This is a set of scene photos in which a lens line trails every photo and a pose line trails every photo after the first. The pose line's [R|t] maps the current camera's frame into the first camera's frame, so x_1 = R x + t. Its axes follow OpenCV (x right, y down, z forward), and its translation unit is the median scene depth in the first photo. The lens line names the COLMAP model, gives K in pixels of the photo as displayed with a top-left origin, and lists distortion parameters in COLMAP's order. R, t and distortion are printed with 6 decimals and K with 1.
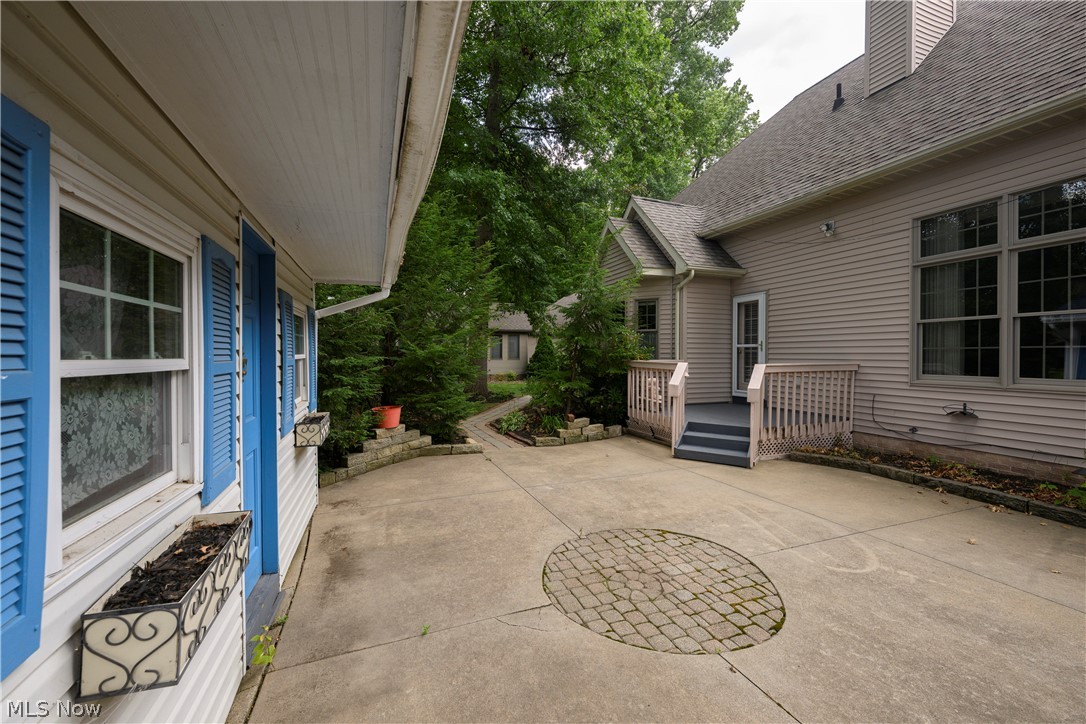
lens RADIAL K [[431.6, 0, 537.4], [0, 431.6, 357.9], [0, 0, 1]] dist [-0.002343, -0.000338]
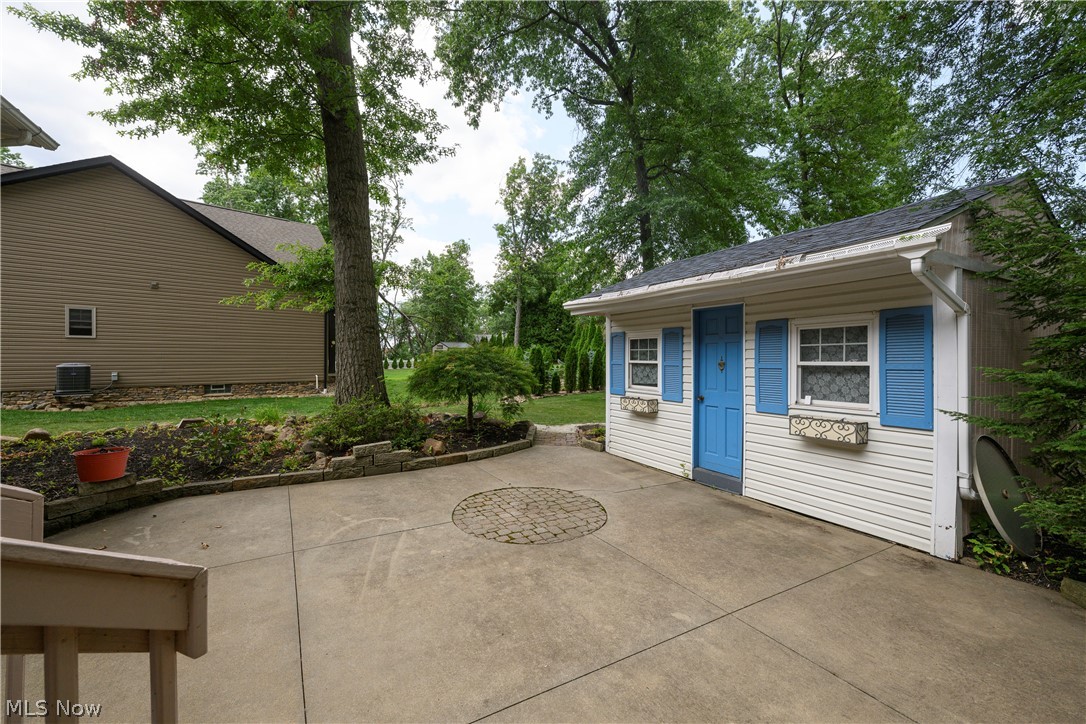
lens RADIAL K [[431.6, 0, 537.4], [0, 431.6, 357.9], [0, 0, 1]] dist [-0.002343, -0.000338]
pose [[-0.990135, -0.005731, -0.140001, 0.315118], [-0.007029, 0.999937, 0.008773, -0.018211], [0.139942, 0.009670, -0.990112, 1.702877]]
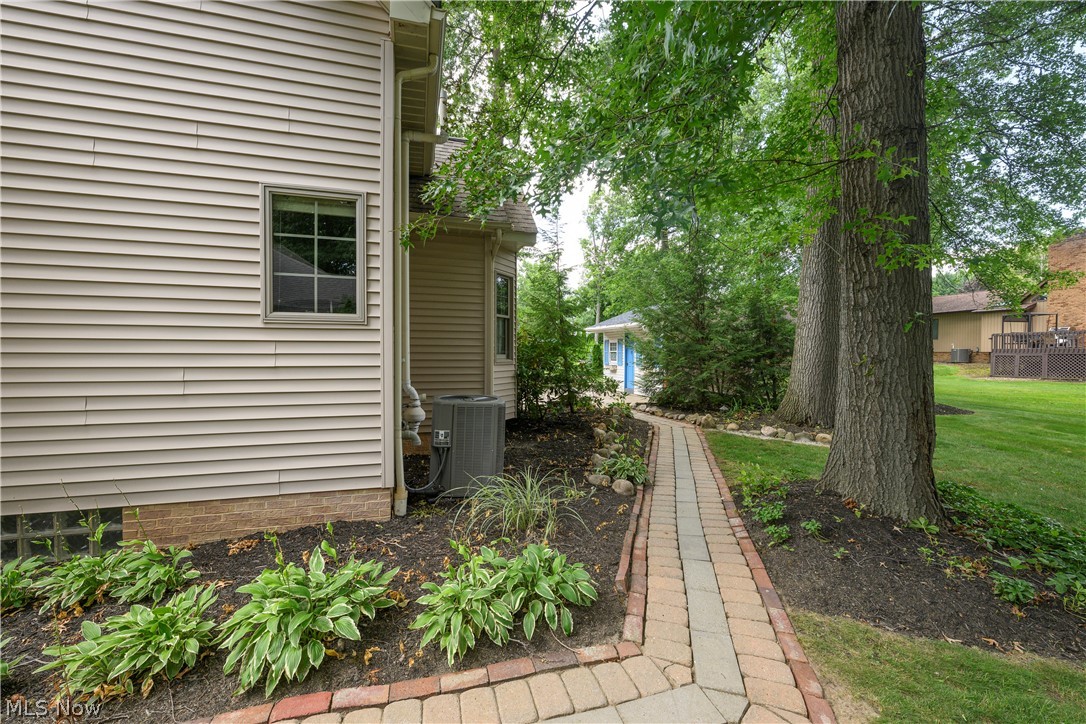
lens RADIAL K [[431.6, 0, 537.4], [0, 431.6, 357.9], [0, 0, 1]] dist [-0.002343, -0.000338]
pose [[-0.997457, -0.004044, 0.071152, 0.157290], [-0.002327, 0.999705, 0.024193, -0.027961], [-0.071228, 0.023966, -0.997172, 4.248938]]
